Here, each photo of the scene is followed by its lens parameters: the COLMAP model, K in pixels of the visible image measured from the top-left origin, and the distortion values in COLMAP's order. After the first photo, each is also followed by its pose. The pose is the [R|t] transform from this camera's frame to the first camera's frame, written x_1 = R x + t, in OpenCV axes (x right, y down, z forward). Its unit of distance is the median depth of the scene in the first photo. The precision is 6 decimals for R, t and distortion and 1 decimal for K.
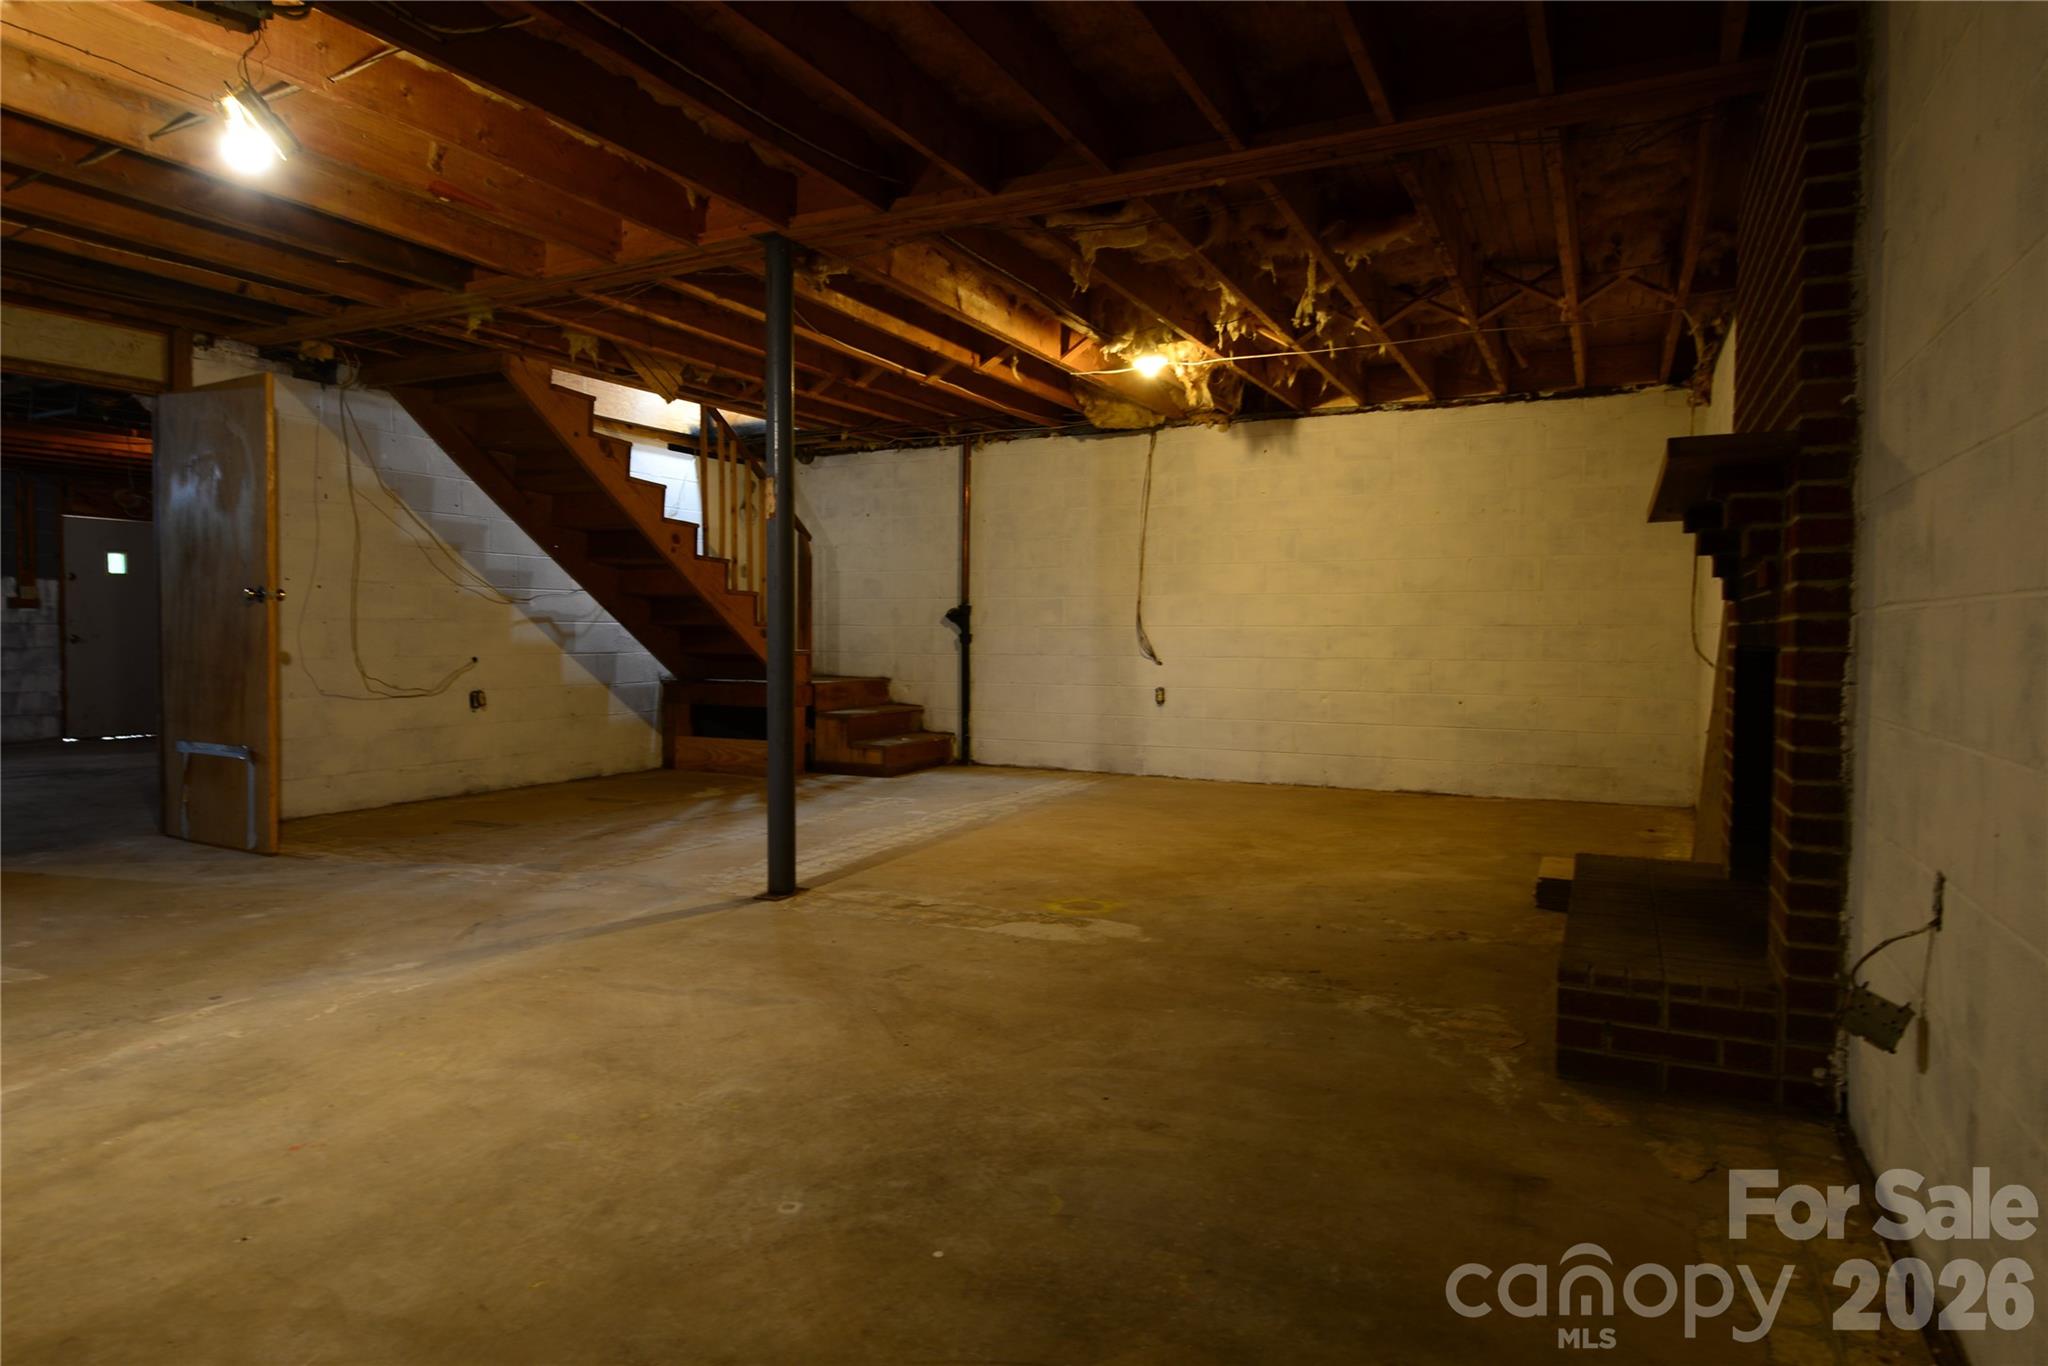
lens RADIAL K [[1208.9, 0, 1024.0], [0, 1208.9, 683.0], [0, 0, 1]] dist [0.003387, -0.018587]
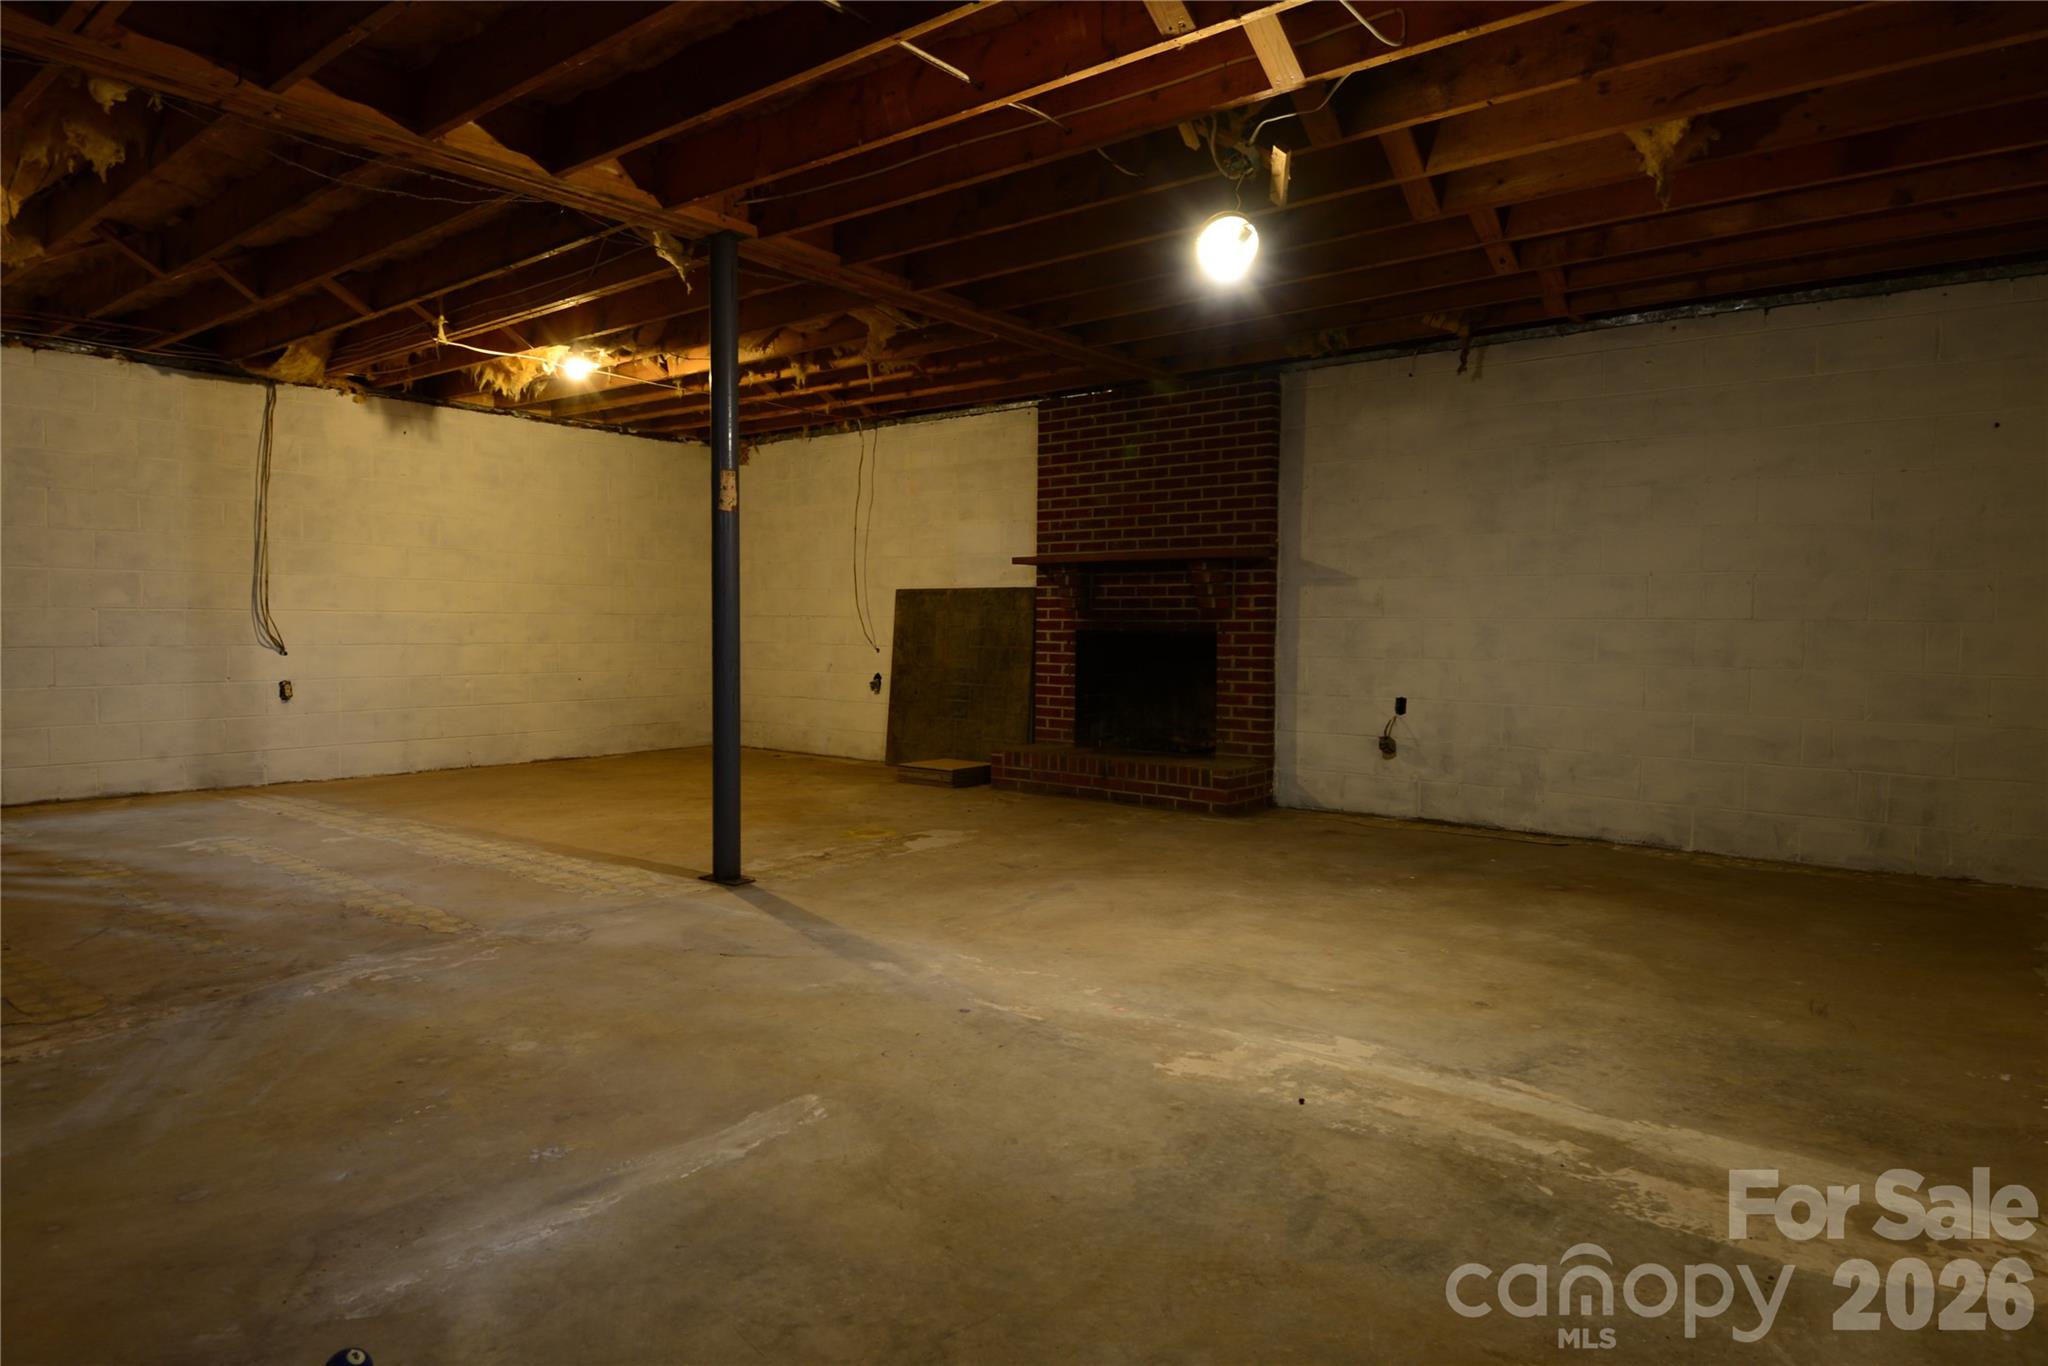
lens RADIAL K [[1208.9, 0, 1024.0], [0, 1208.9, 683.0], [0, 0, 1]] dist [0.003387, -0.018587]
pose [[0.201205, -0.047409, 0.978401, -0.685030], [0.033416, 0.998579, 0.041515, -0.014017], [-0.978979, 0.024341, 0.202504, 0.329115]]
